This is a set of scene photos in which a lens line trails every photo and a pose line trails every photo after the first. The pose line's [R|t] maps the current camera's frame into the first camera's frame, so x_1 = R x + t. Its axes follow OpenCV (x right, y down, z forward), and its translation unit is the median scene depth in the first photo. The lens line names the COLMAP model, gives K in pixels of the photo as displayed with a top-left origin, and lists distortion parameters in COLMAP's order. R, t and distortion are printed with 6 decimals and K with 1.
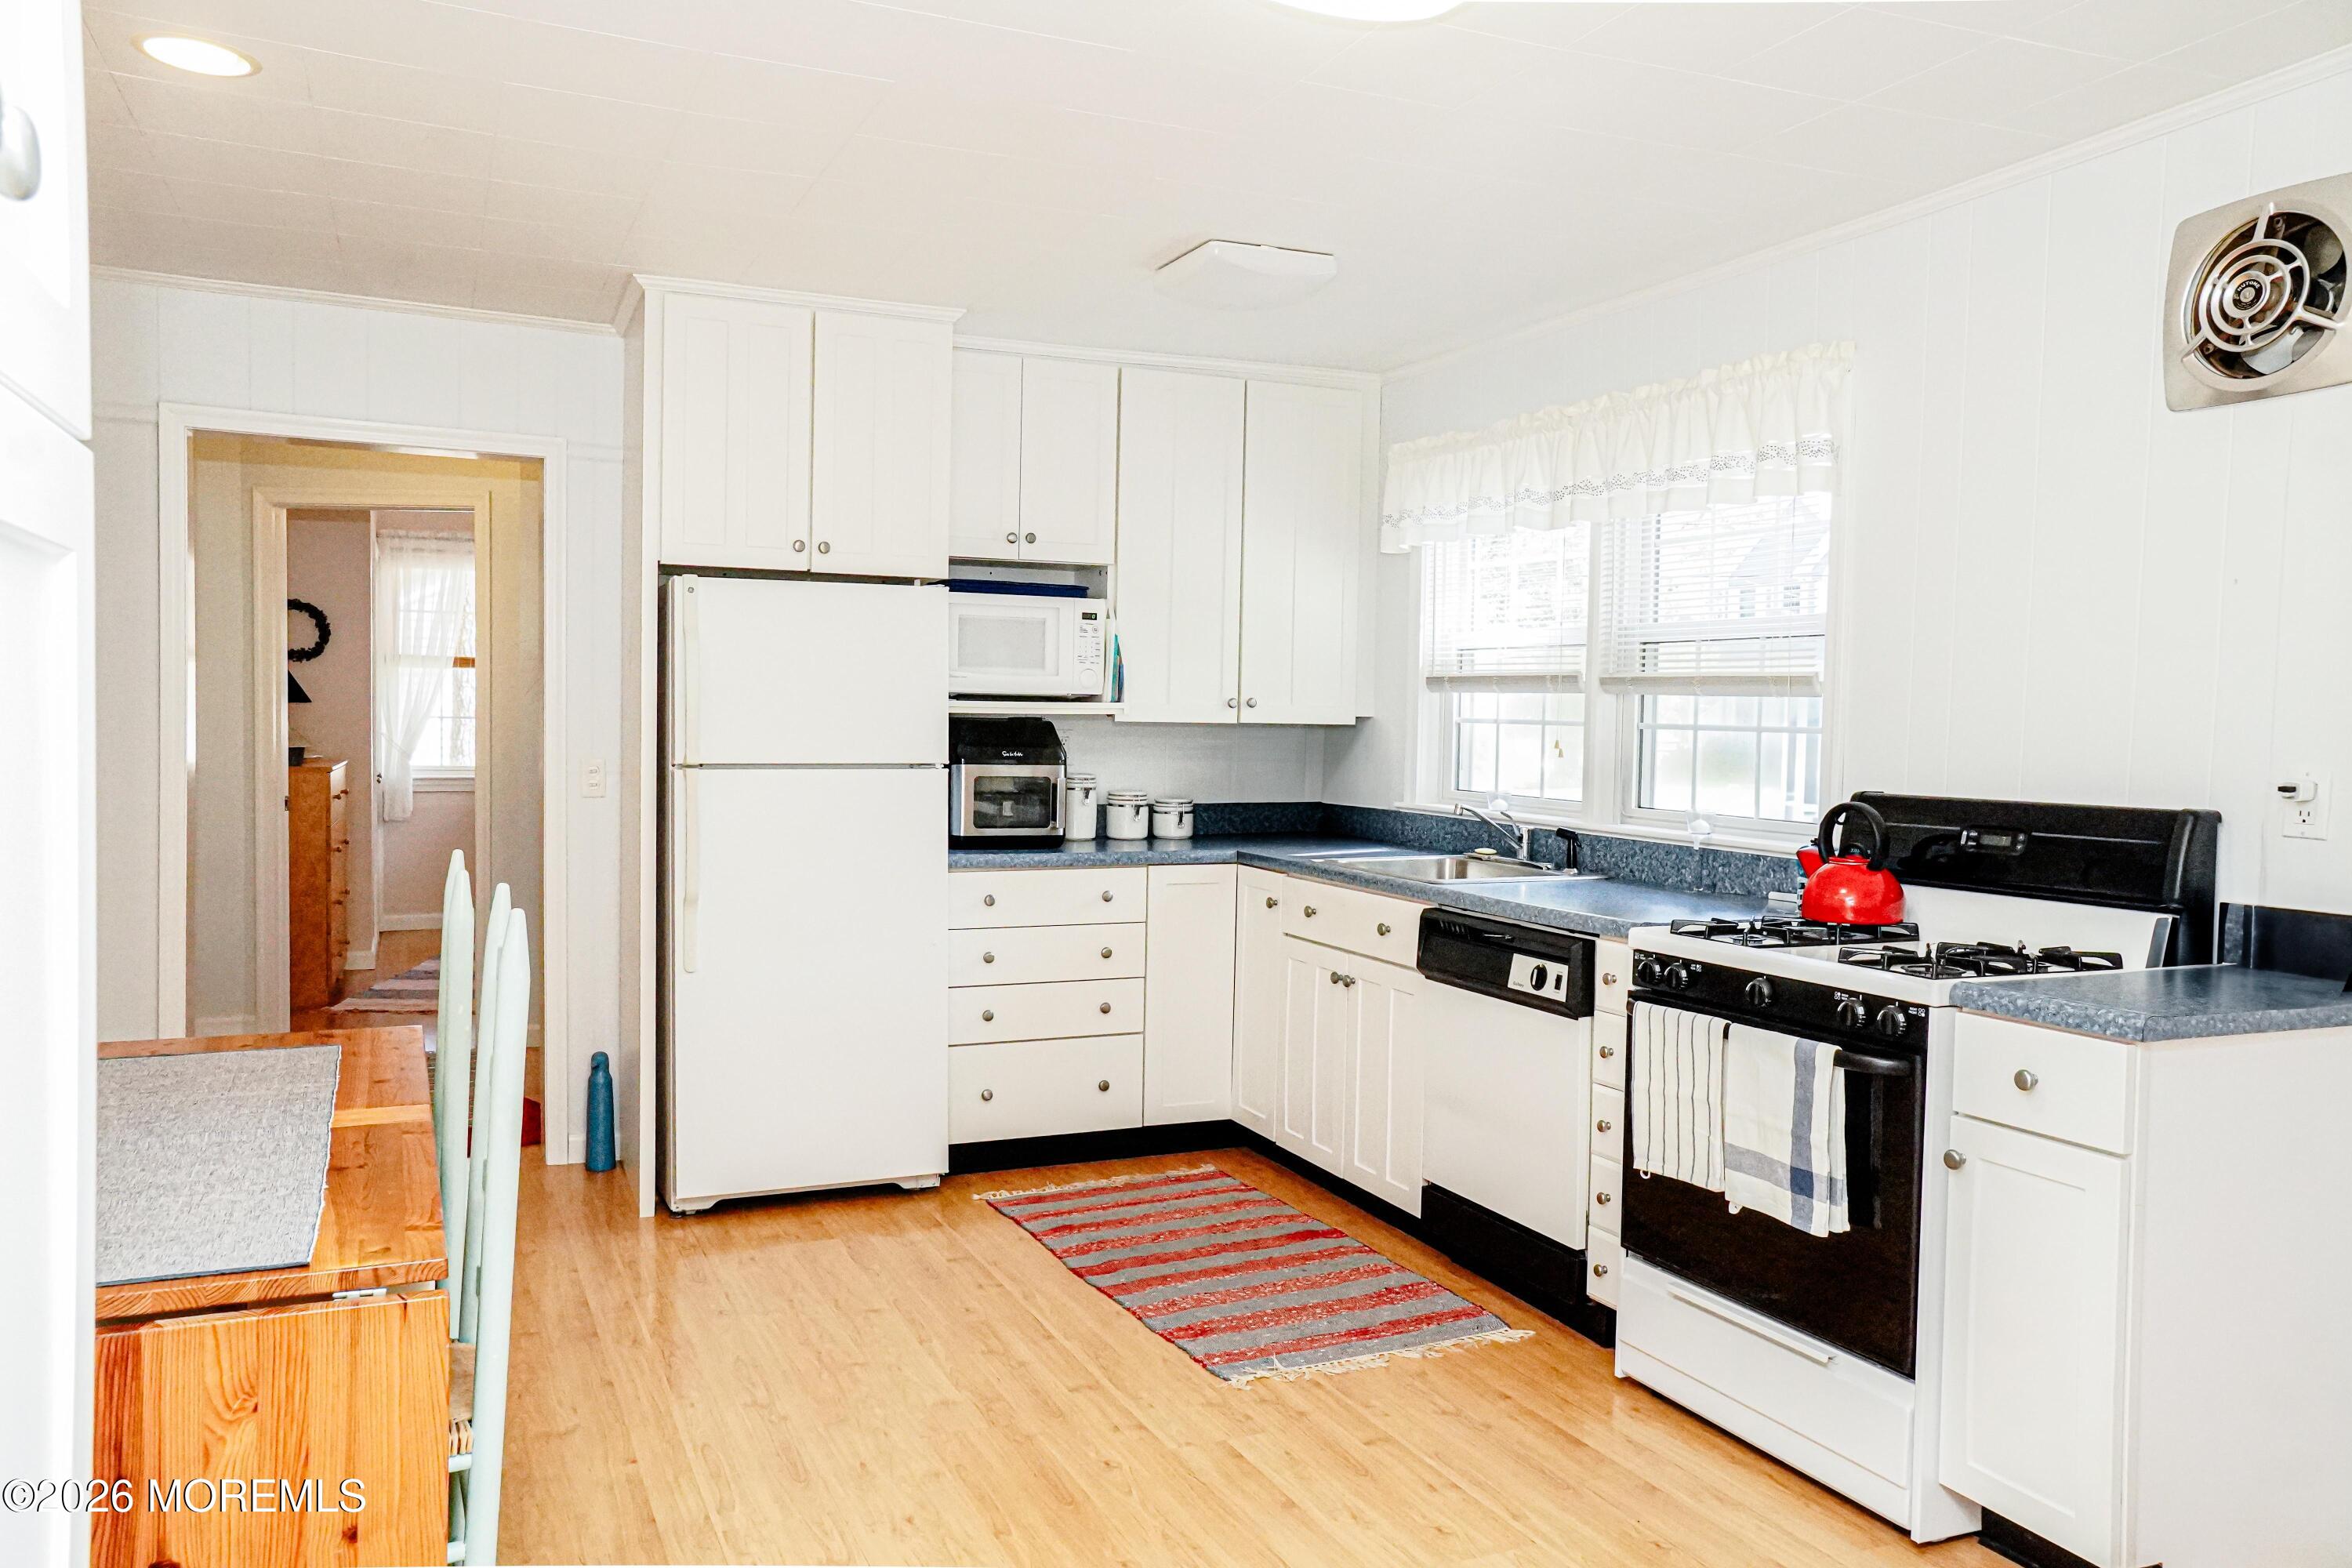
lens RADIAL K [[1718.9, 0, 1164.3], [0, 1718.9, 779.2], [0, 0, 1]] dist [-0.022088, 0.018392]
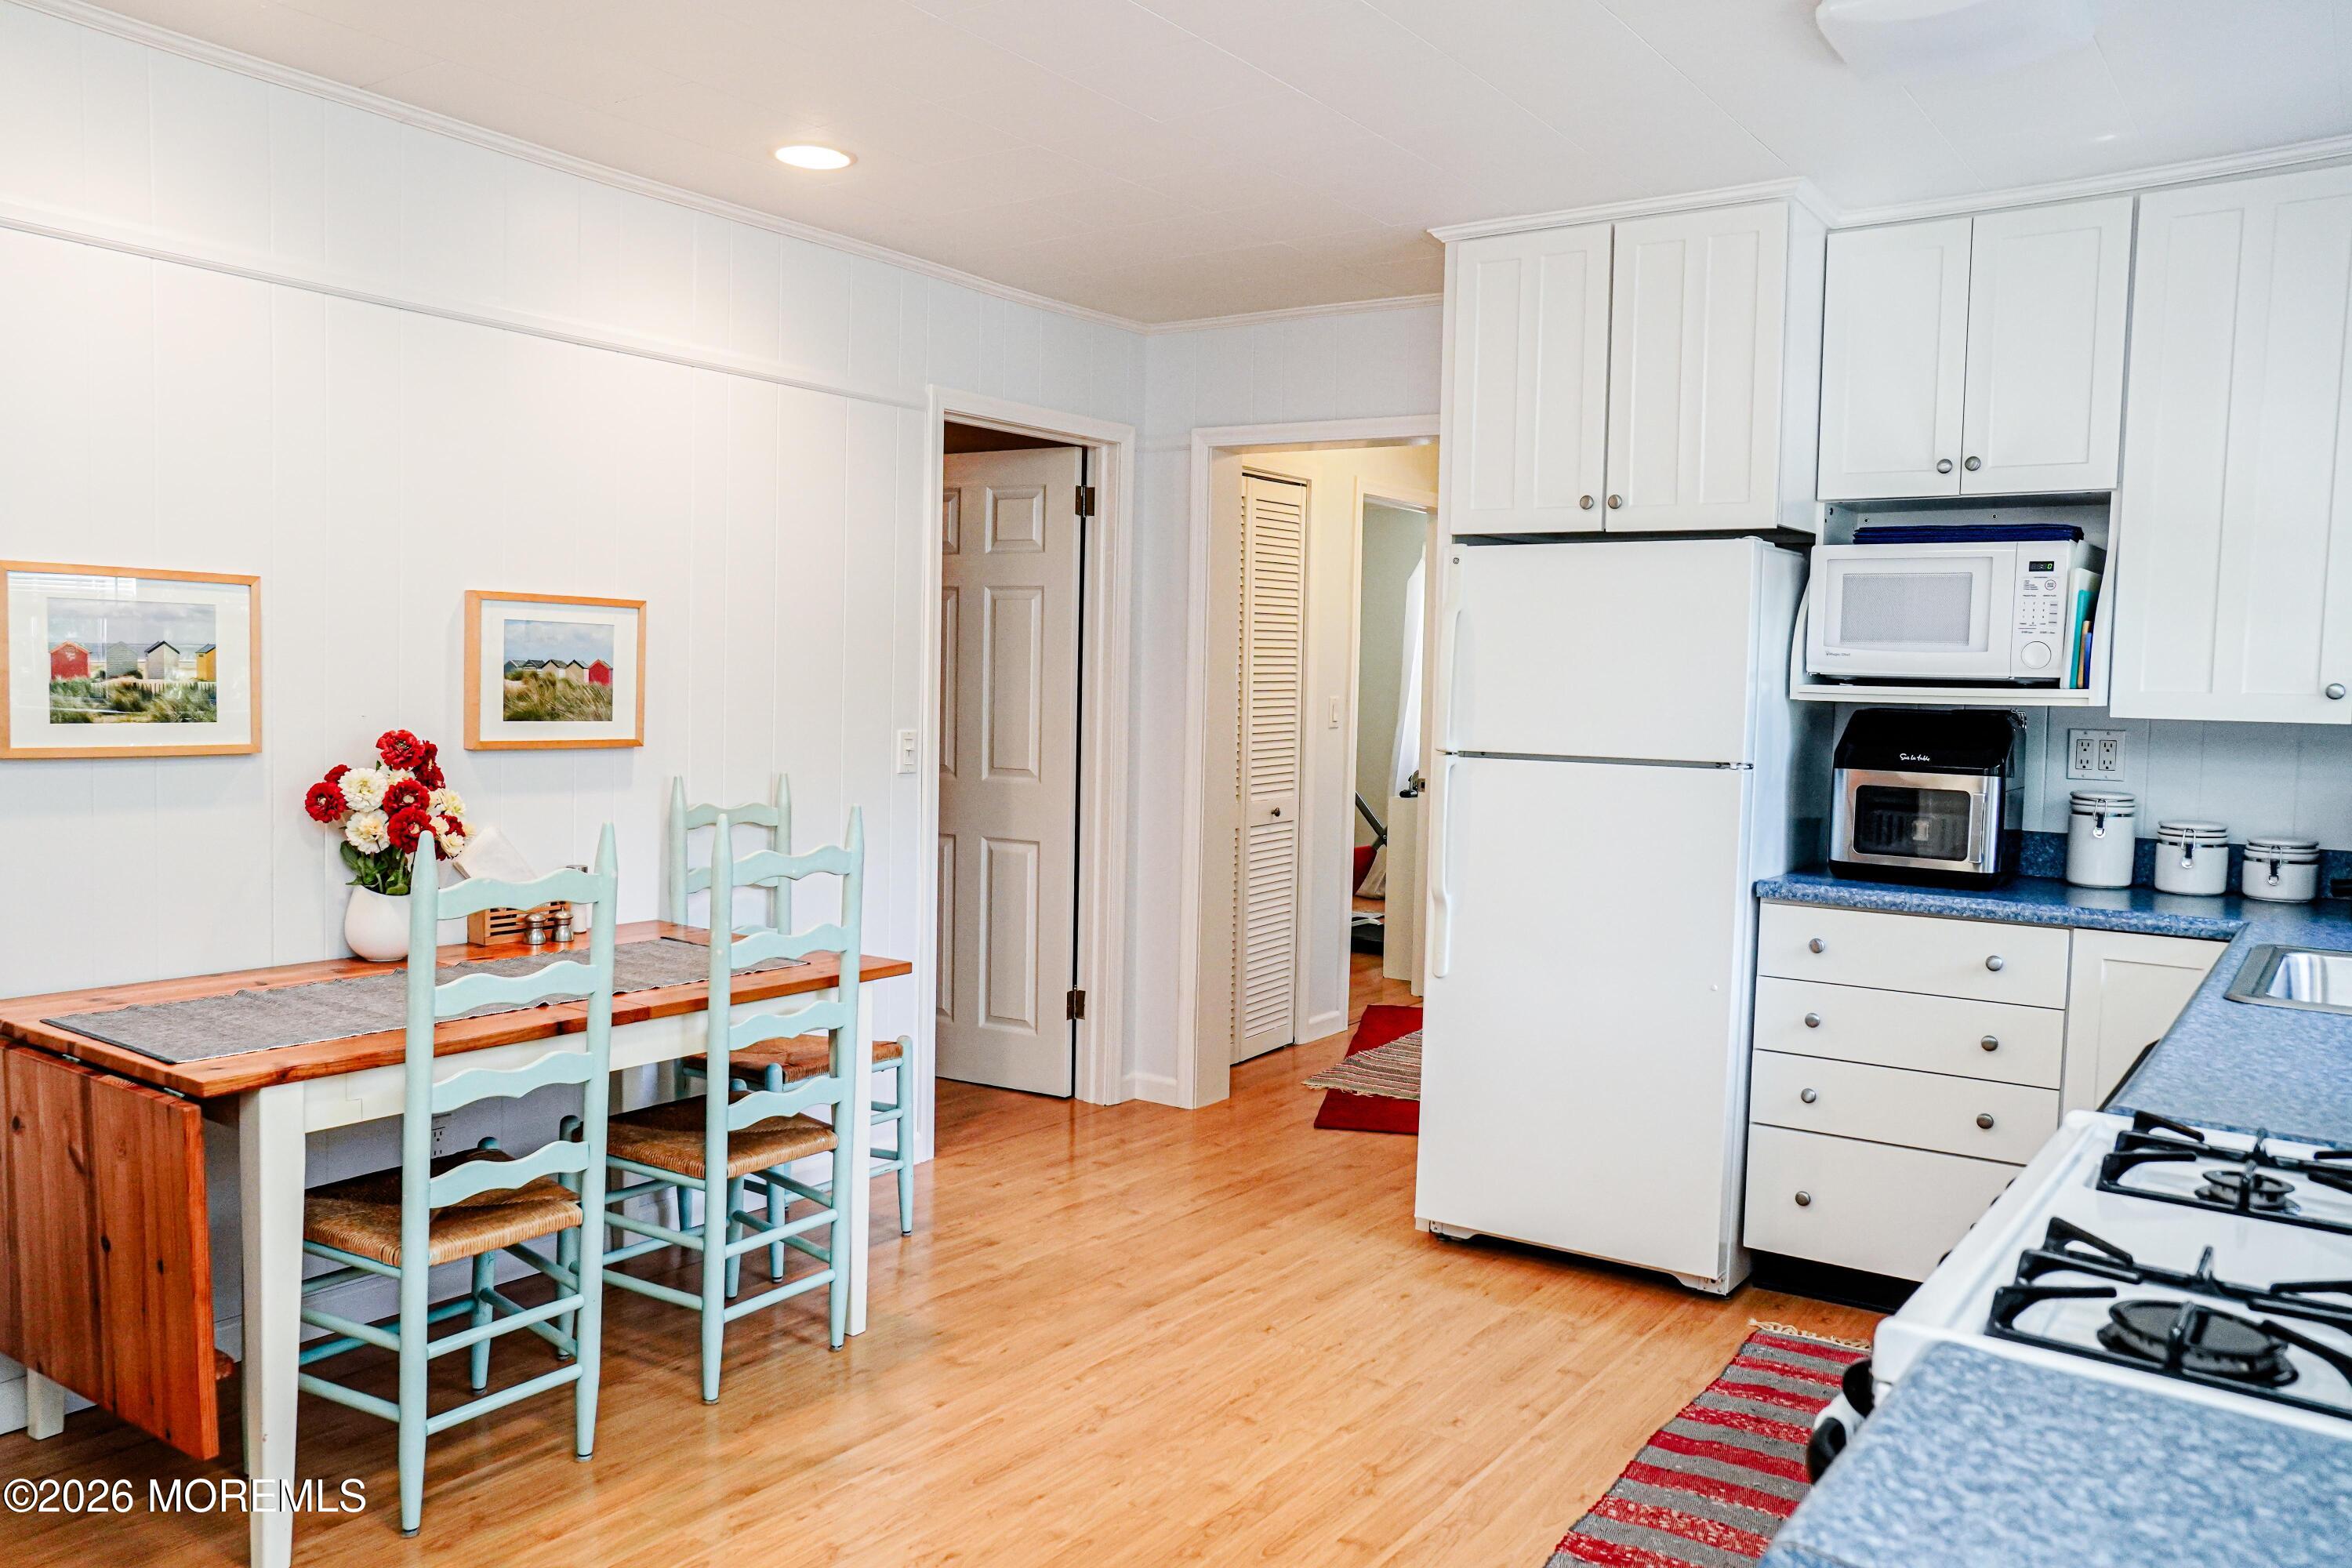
lens RADIAL K [[1718.9, 0, 1155.3], [0, 1718.9, 786.0], [0, 0, 1]] dist [-0.022088, 0.018392]
pose [[0.527639, 0.045105, -0.848270, 0.359981], [-0.050218, 0.998499, 0.021856, -0.001992], [0.847983, 0.031066, 0.529113, 0.324012]]
